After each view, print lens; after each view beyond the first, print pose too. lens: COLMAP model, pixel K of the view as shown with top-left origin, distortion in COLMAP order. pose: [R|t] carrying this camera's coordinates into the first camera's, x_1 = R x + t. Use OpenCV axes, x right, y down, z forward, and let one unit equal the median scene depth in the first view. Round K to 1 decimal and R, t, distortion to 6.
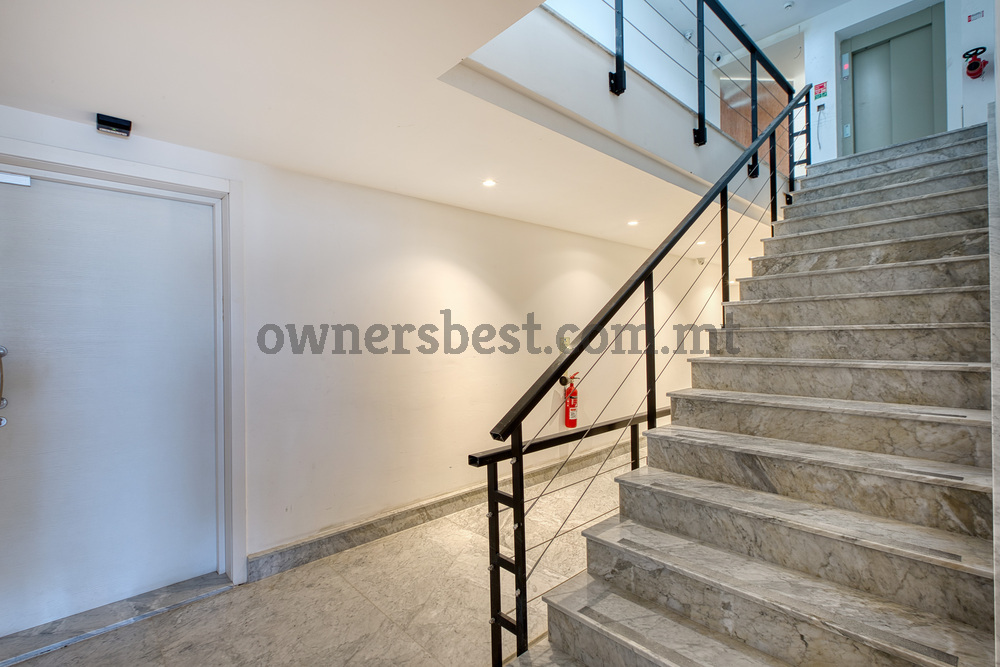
lens RADIAL K [[465.4, 0, 503.2], [0, 465.4, 346.6], [0, 0, 1]] dist [-0.001557, -0.000091]
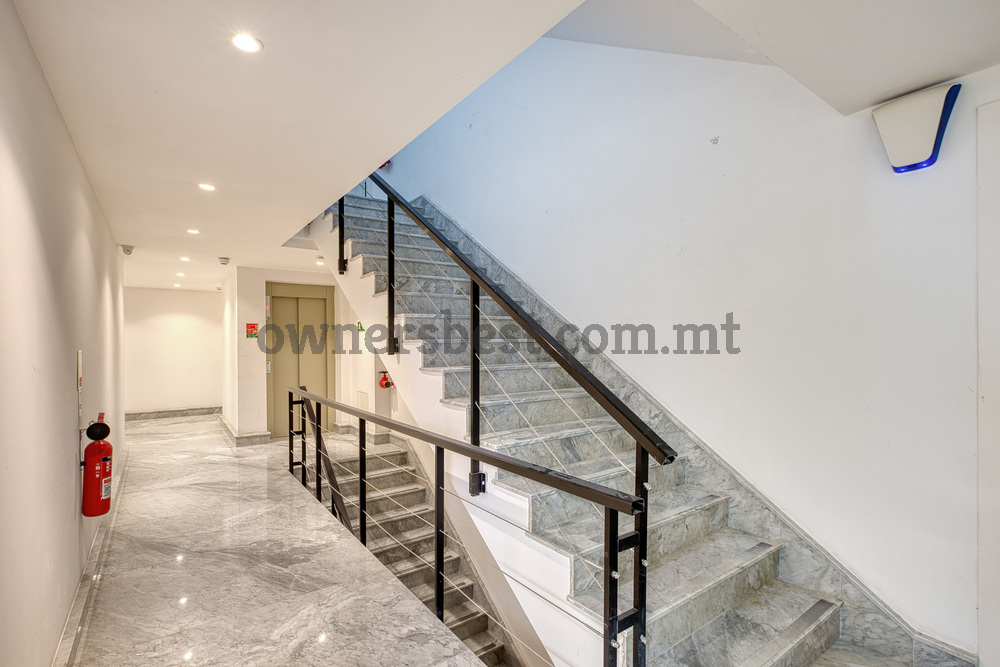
lens RADIAL K [[465.4, 0, 503.2], [0, 465.4, 346.6], [0, 0, 1]] dist [-0.001557, -0.000091]
pose [[0.115959, 0.003147, 0.993249, -0.680915], [0.027301, 0.999607, -0.006355, -0.015419], [-0.992879, 0.027854, 0.115827, 0.901941]]
